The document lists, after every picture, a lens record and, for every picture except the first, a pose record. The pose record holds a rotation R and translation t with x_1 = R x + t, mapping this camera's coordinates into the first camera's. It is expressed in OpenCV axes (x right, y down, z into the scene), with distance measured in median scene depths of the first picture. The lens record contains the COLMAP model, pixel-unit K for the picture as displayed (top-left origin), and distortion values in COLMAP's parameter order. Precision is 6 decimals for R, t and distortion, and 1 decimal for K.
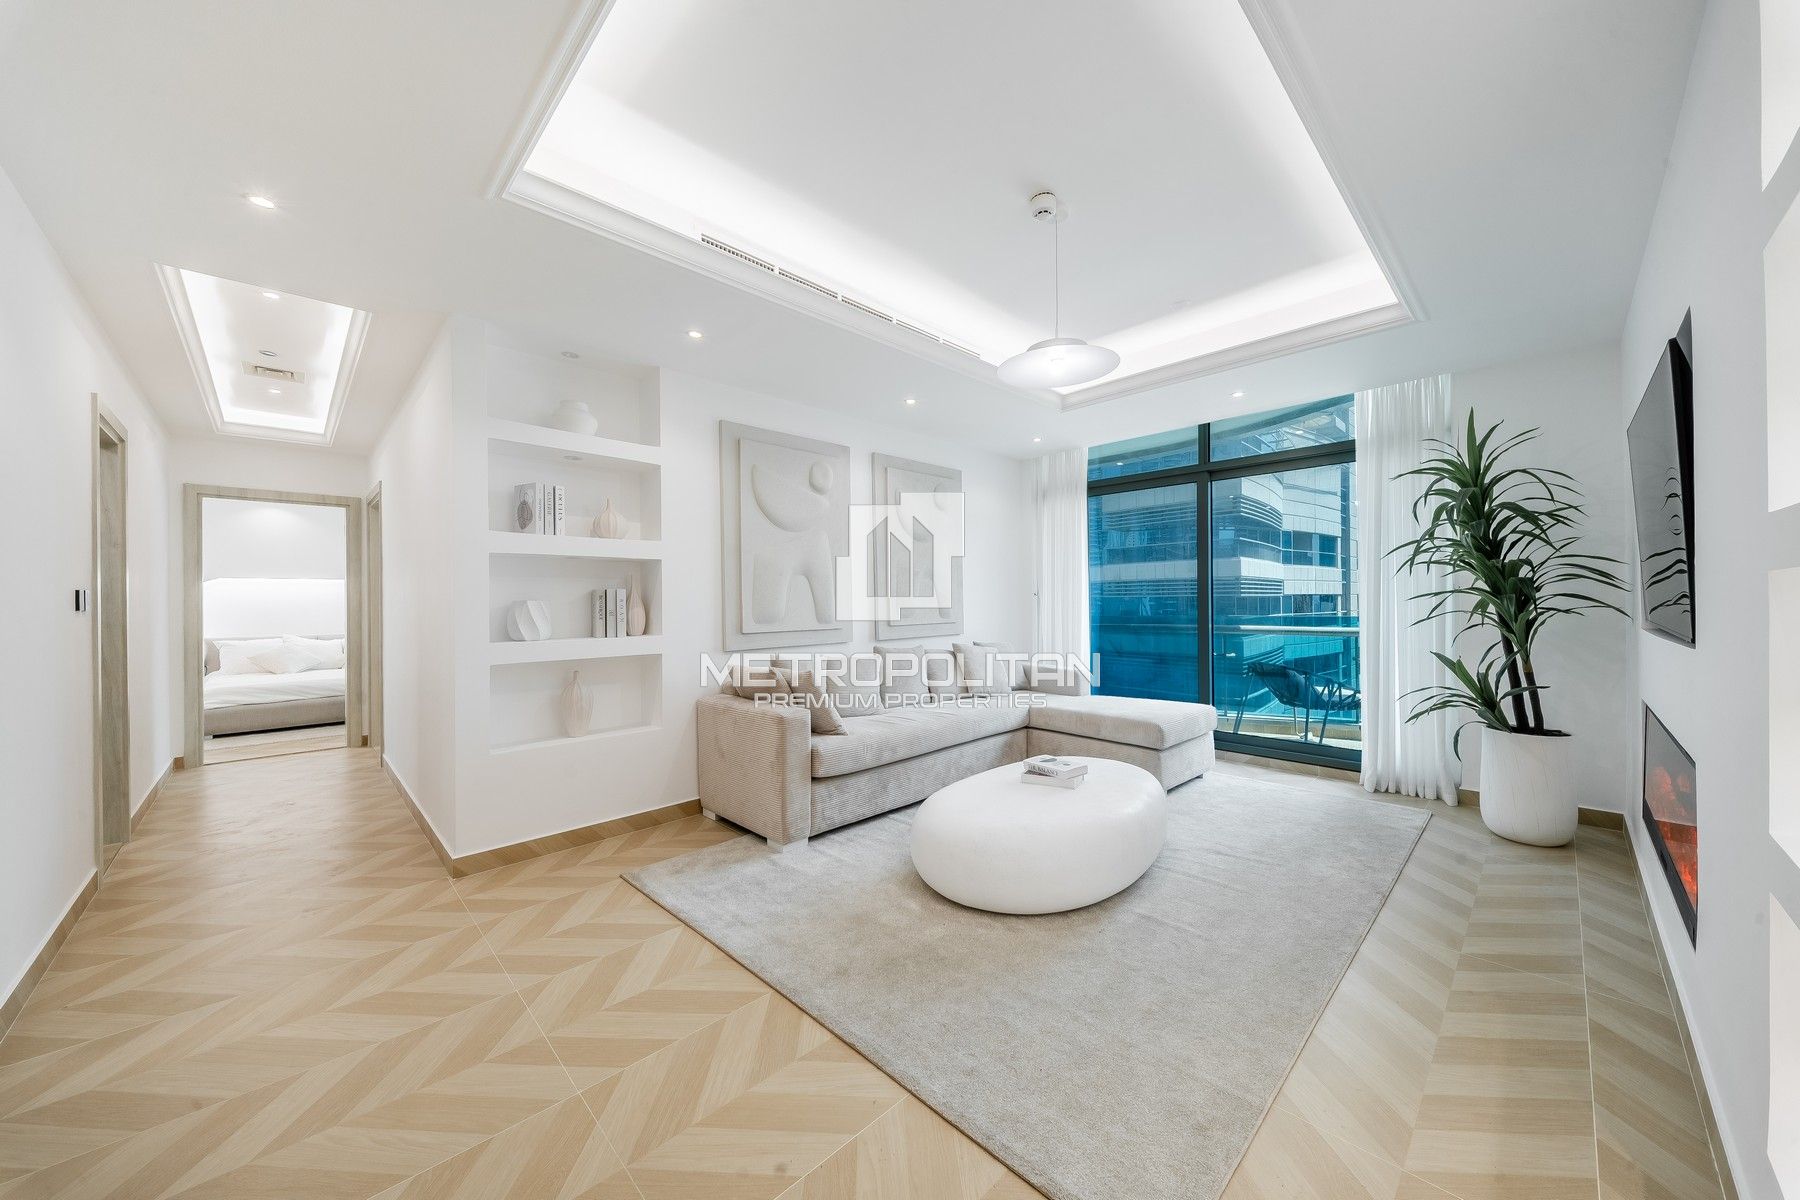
lens RADIAL K [[619.2, 0, 923.2], [0, 619.2, 598.6], [0, 0, 1]] dist [-0.006194, -0.000103]
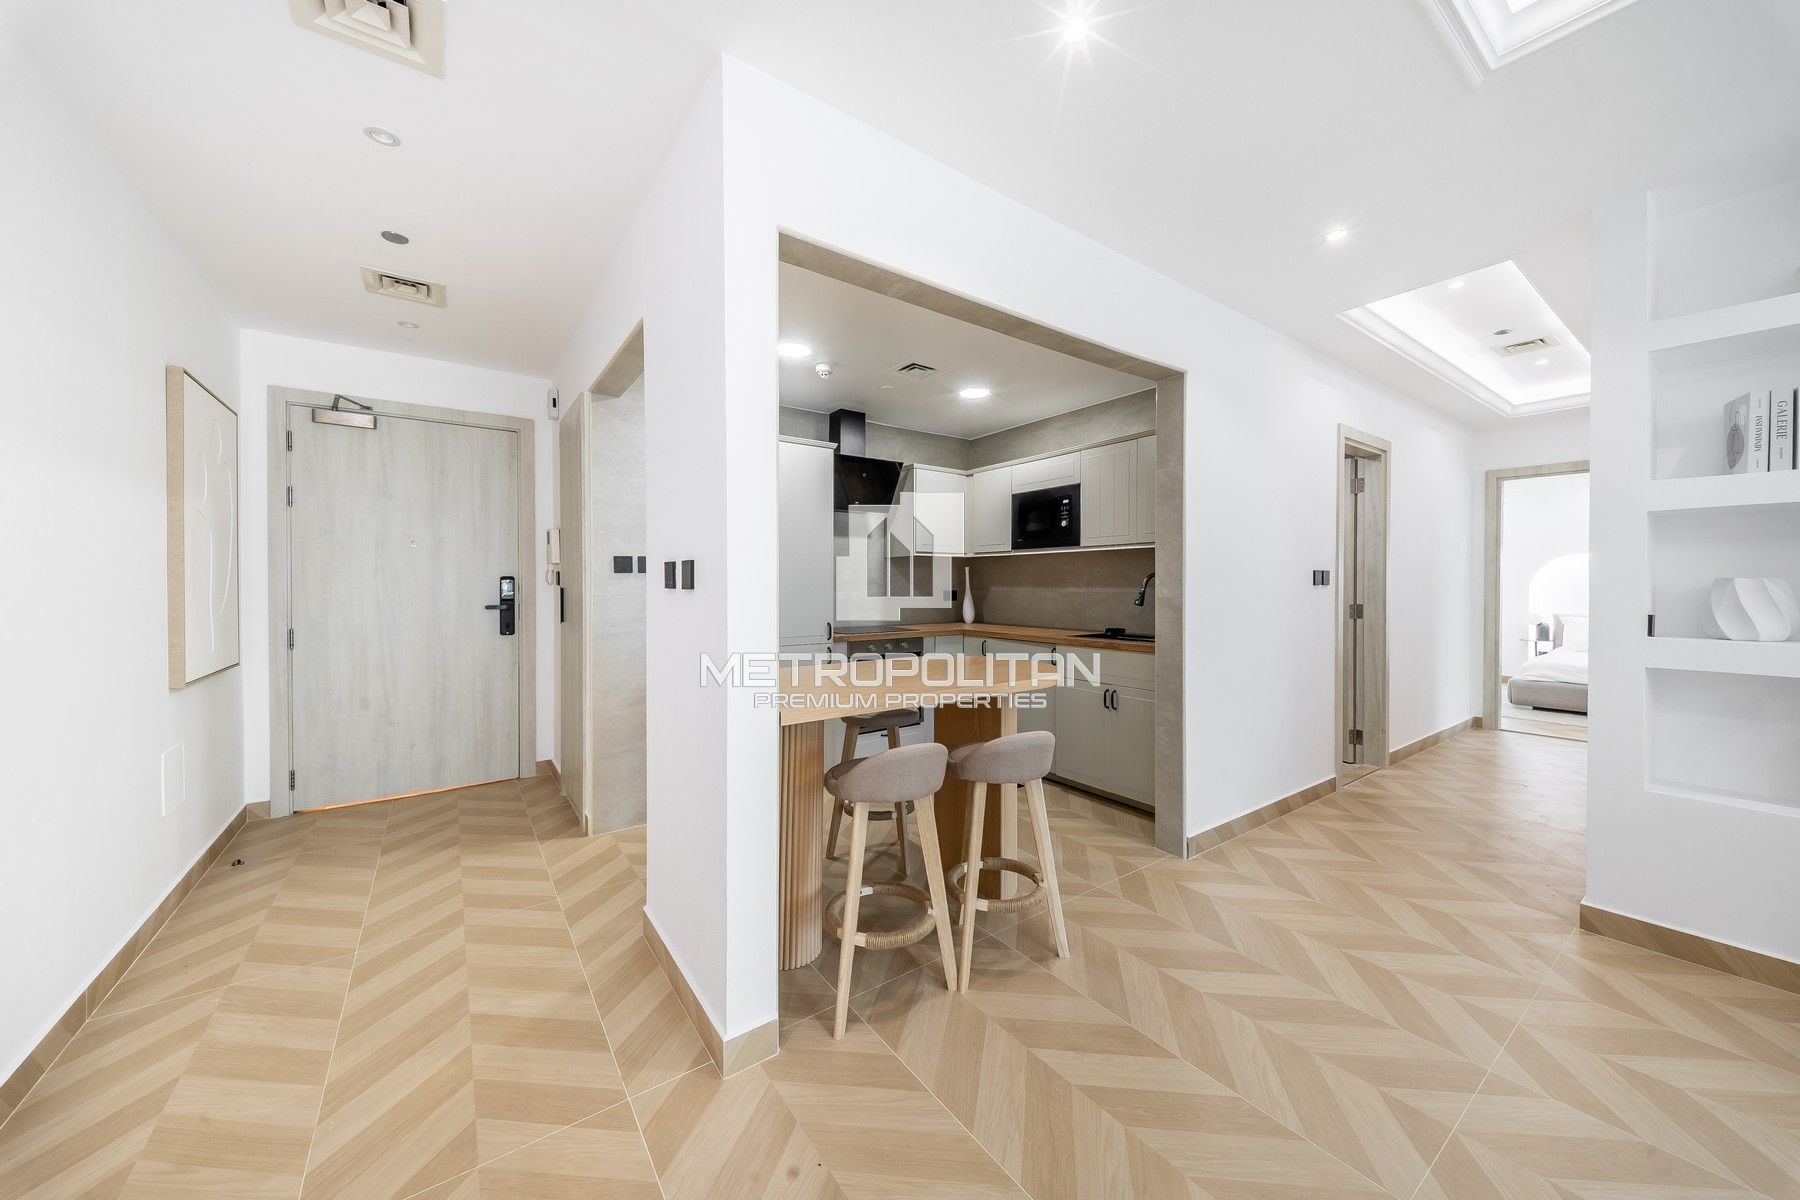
lens RADIAL K [[629.7, 0, 902.9], [0, 629.7, 588.7], [0, 0, 1]] dist [0.021737, -0.009193]
pose [[-0.167053, 0.017155, -0.985799, 0.153017], [0.004826, 0.999851, 0.016582, -0.000625], [0.985936, -0.001987, -0.167111, 0.227799]]
